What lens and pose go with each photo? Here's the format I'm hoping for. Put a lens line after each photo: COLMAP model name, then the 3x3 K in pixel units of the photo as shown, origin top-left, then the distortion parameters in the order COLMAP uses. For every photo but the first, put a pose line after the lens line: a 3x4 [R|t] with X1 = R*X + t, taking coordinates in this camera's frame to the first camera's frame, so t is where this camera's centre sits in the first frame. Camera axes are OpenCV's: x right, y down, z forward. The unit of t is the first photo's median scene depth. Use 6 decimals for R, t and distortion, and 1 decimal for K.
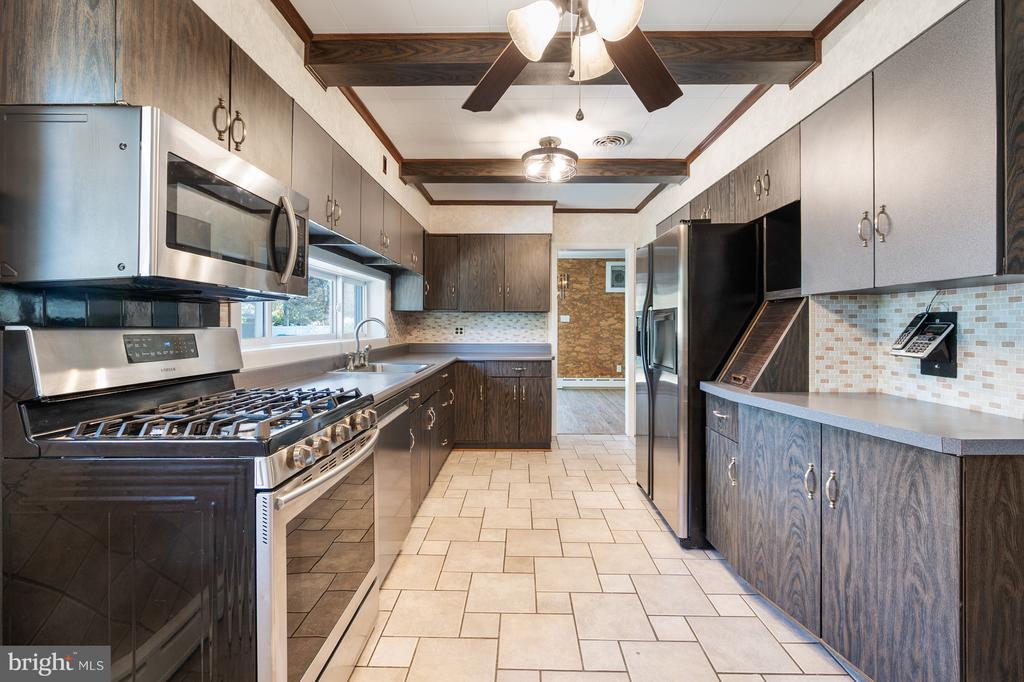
lens RADIAL K [[433.8, 0, 511.3], [0, 433.8, 324.7], [0, 0, 1]] dist [-0.000397, -0.000188]
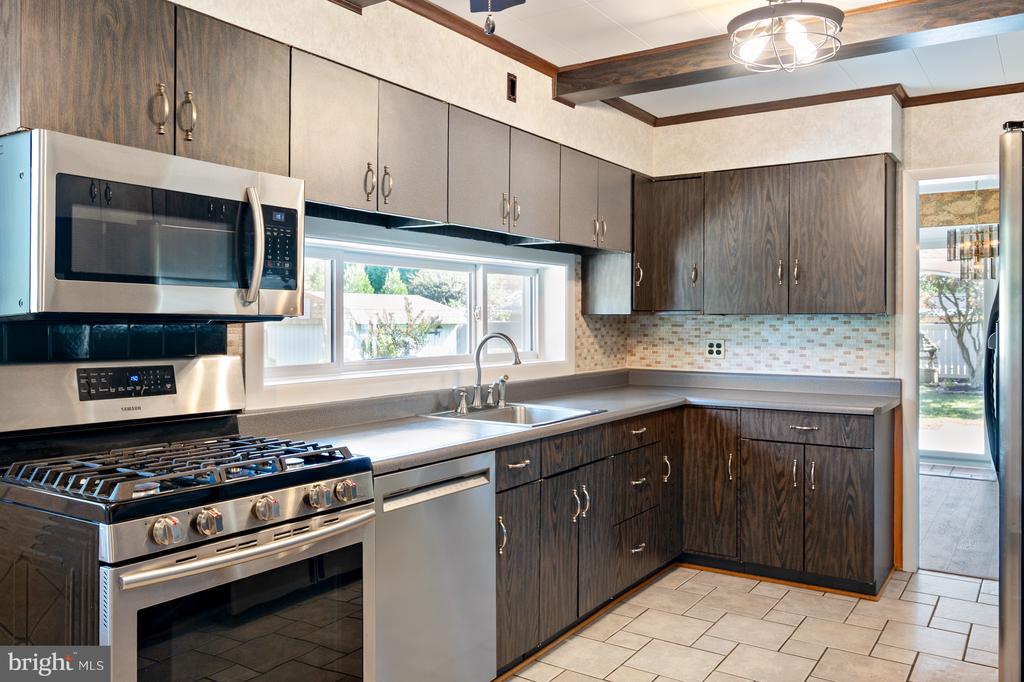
lens RADIAL K [[792.5, 0, 512.4], [0, 792.5, 322.6], [0, 0, 1]] dist [-0.002285, 0.004520]
pose [[0.843717, -0.000494, -0.536787, 0.231948], [0.000699, 1.000000, 0.000178, -0.022424], [0.536787, -0.000525, 0.843717, 0.029400]]
